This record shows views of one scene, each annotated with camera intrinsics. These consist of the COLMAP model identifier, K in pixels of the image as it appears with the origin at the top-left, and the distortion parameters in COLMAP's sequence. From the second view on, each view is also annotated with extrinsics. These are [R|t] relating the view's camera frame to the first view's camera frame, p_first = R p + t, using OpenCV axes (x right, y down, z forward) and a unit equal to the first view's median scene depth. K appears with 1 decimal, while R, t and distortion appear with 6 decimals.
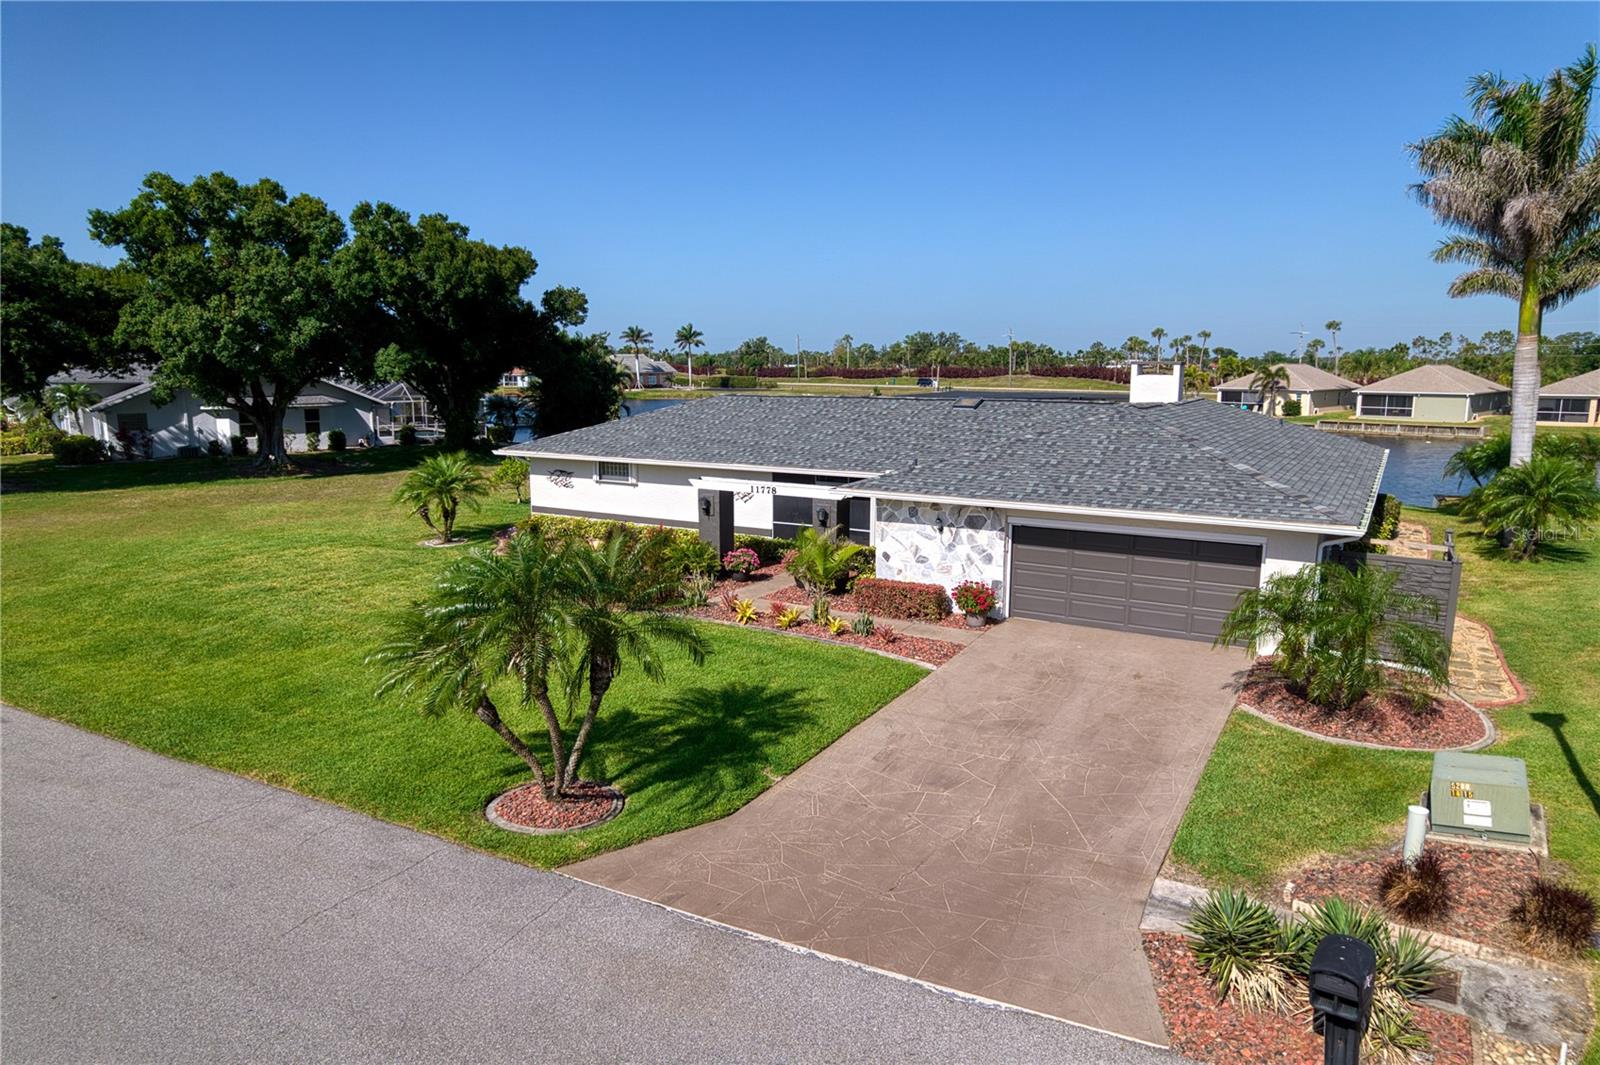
lens RADIAL K [[1028.4, 0, 801.6], [0, 1028.4, 533.3], [0, 0, 1]] dist [-0.071988, 0.063167]
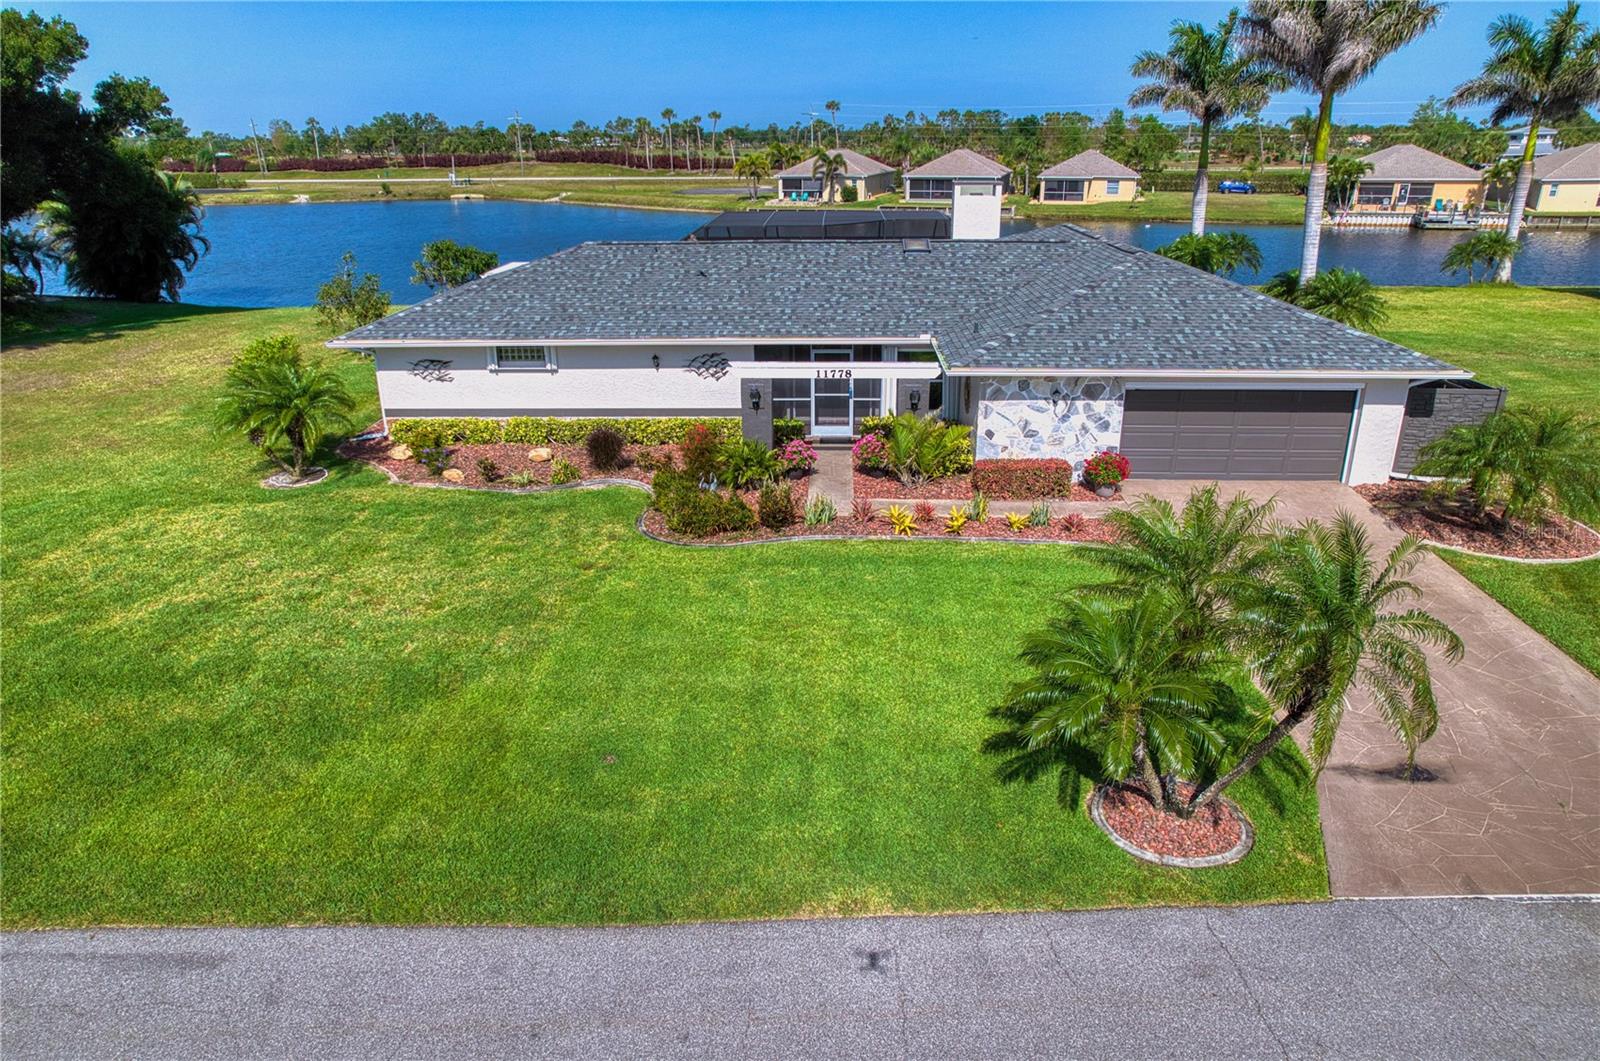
lens RADIAL K [[1028.7, 0, 800.0], [0, 1028.7, 530.5], [0, 0, 1]] dist [-0.077265, 0.067656]
pose [[0.873178, -0.183822, 0.451409, -0.539179], [0.089467, 0.970866, 0.222296, -0.123170], [-0.479120, -0.153718, 0.864184, 0.268496]]
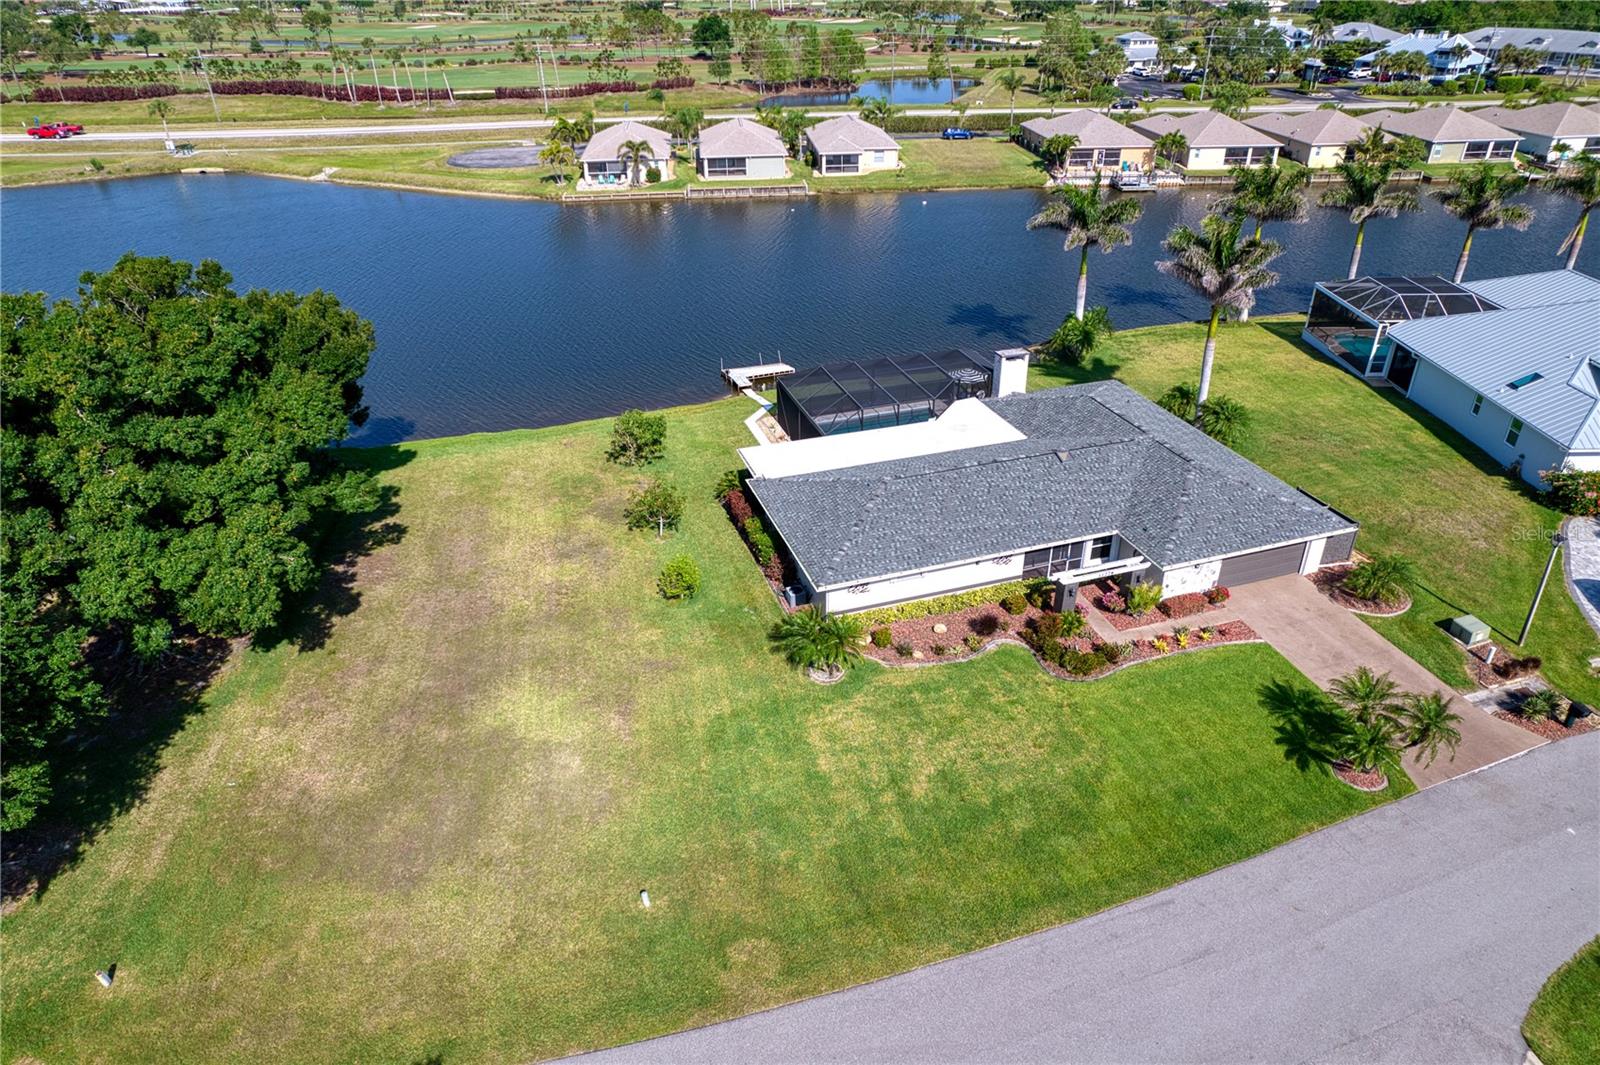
lens RADIAL K [[1028.7, 0, 800.0], [0, 1028.7, 532.5], [0, 0, 1]] dist [-0.077265, 0.067656]
pose [[0.647198, -0.385594, 0.657611, -1.692344], [0.136295, 0.907271, 0.397848, -0.987062], [-0.750039, -0.167857, 0.639738, 0.316142]]
